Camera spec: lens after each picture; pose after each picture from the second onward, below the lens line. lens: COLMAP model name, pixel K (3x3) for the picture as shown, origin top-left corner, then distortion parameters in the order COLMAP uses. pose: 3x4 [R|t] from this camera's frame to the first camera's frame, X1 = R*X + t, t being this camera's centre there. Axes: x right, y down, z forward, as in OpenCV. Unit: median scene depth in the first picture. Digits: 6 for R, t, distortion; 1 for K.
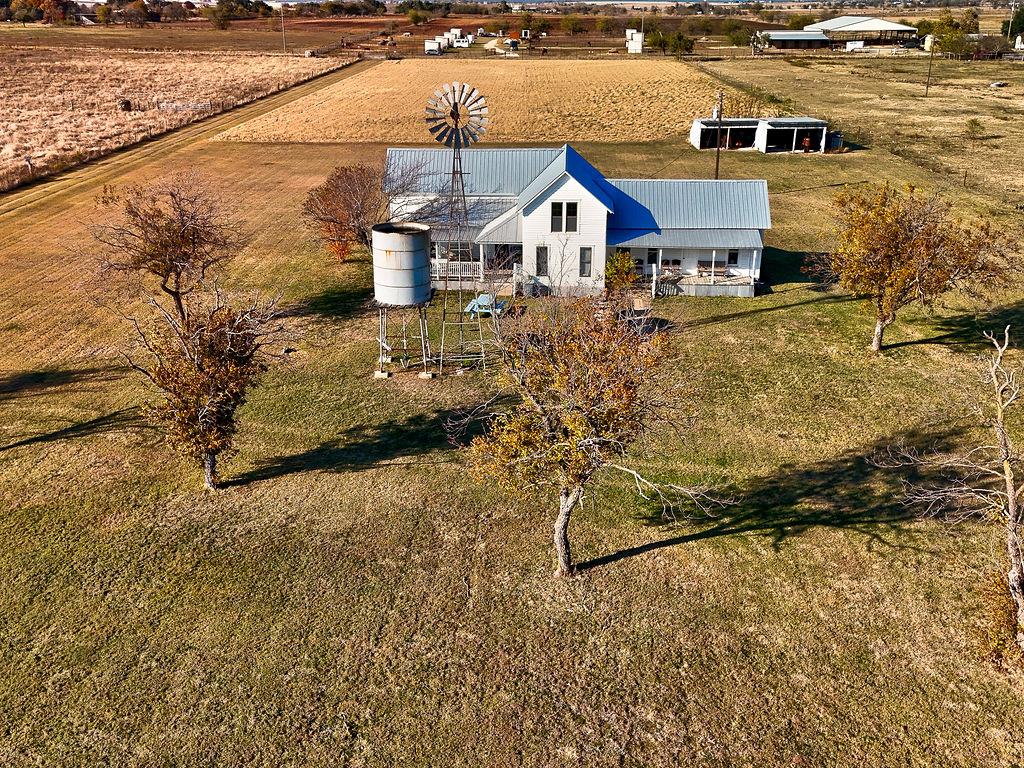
lens RADIAL K [[993.7, 0, 511.9], [0, 993.7, 387.7], [0, 0, 1]] dist [0.105198, -0.165299]
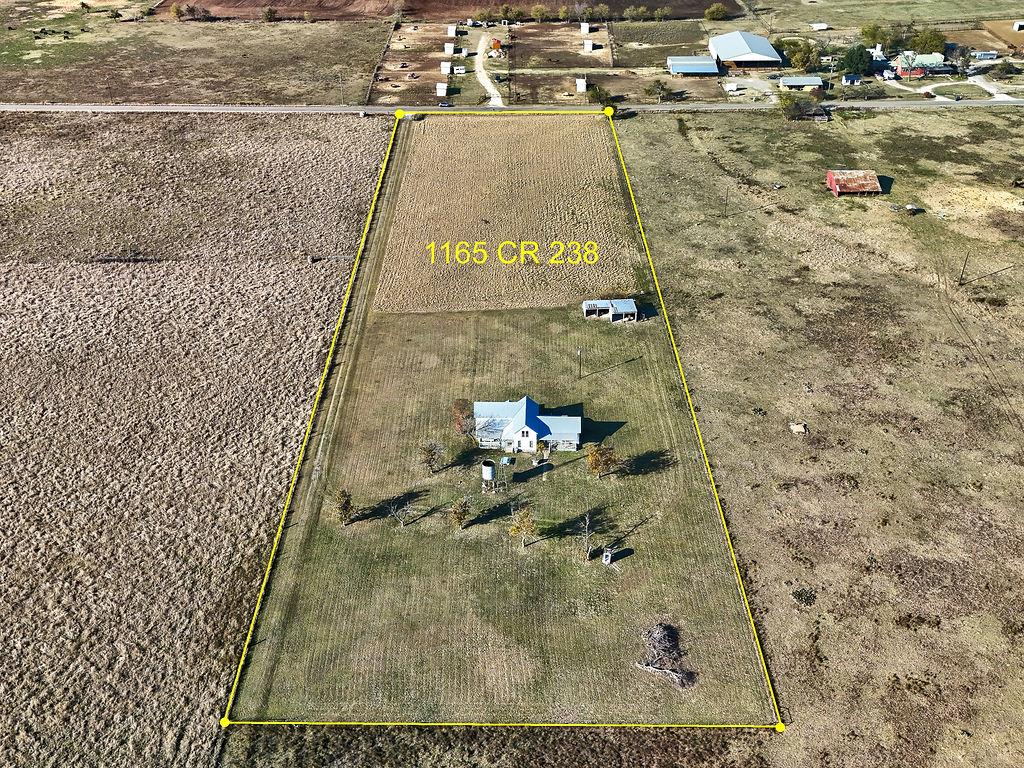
lens RADIAL K [[993.7, 0, 511.9], [0, 993.7, 387.7], [0, 0, 1]] dist [0.105198, -0.165299]
pose [[0.999646, -0.021453, 0.015726, -0.041417], [0.017806, 0.978905, 0.203540, -0.872825], [-0.019761, -0.203188, 0.978940, -2.078290]]
